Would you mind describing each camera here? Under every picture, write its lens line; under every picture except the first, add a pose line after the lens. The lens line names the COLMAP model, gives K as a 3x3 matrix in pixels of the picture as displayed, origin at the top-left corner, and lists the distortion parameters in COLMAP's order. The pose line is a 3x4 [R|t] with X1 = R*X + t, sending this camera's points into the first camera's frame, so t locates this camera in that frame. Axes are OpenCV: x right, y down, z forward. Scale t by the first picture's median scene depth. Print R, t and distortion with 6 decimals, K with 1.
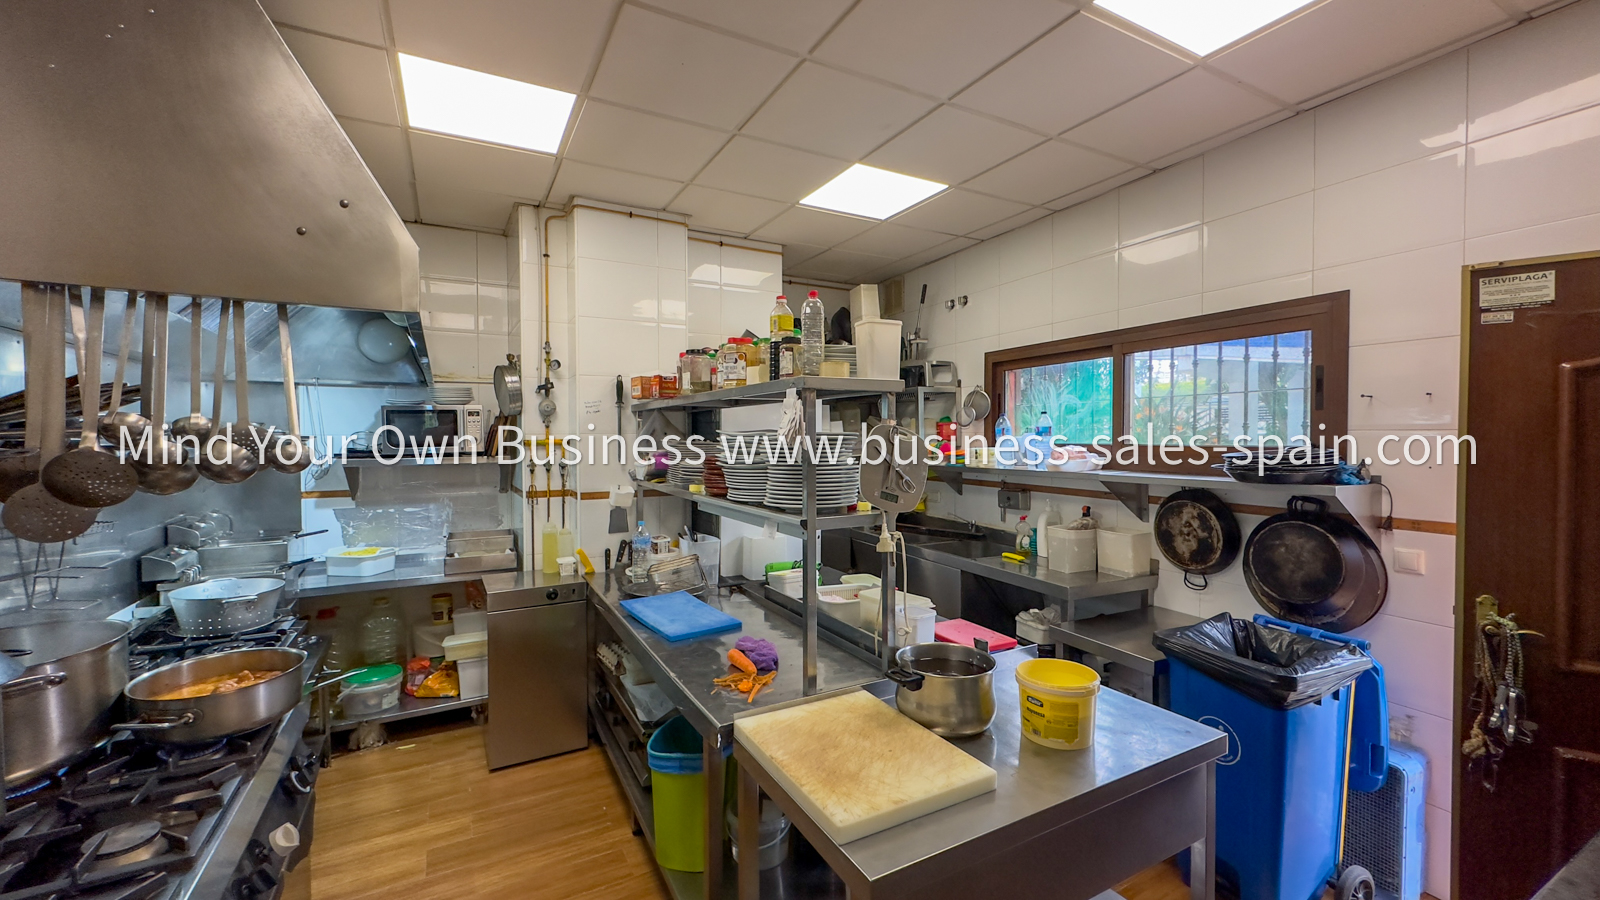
lens RADIAL K [[631.5, 0, 791.9], [0, 631.5, 447.9], [0, 0, 1]] dist [-0.008357, -0.000358]
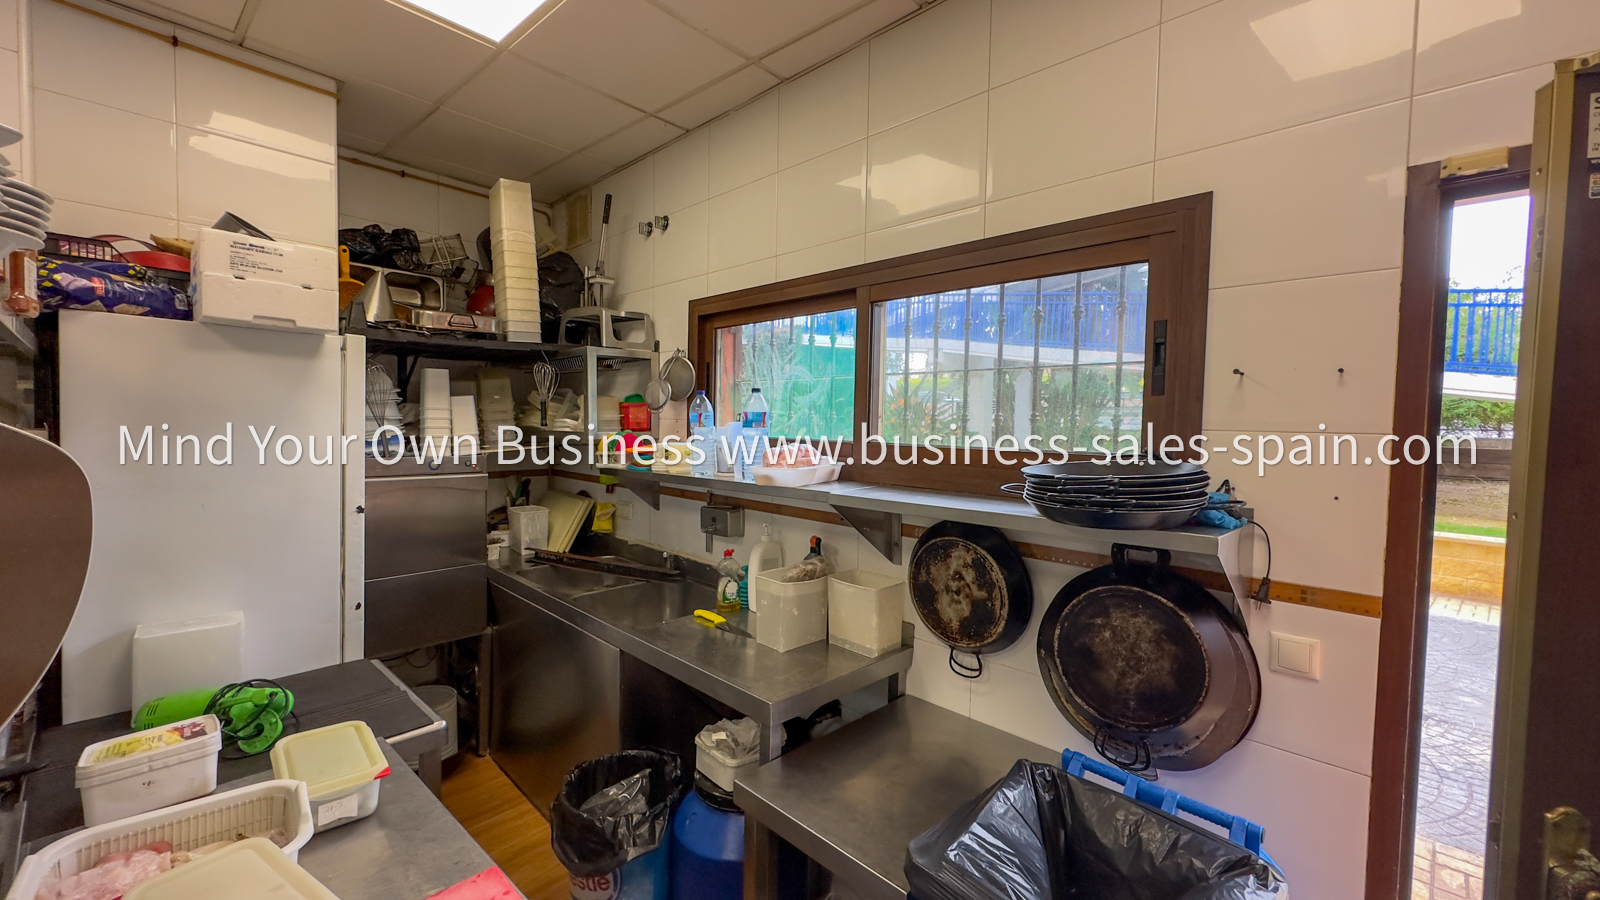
lens RADIAL K [[631.5, 0, 791.9], [0, 631.5, 447.9], [0, 0, 1]] dist [-0.008357, -0.000358]
pose [[0.941474, 0.007803, 0.336996, 0.238203], [-0.015506, 0.999676, 0.020173, -0.012258], [-0.336730, -0.024218, 0.941290, 0.424435]]
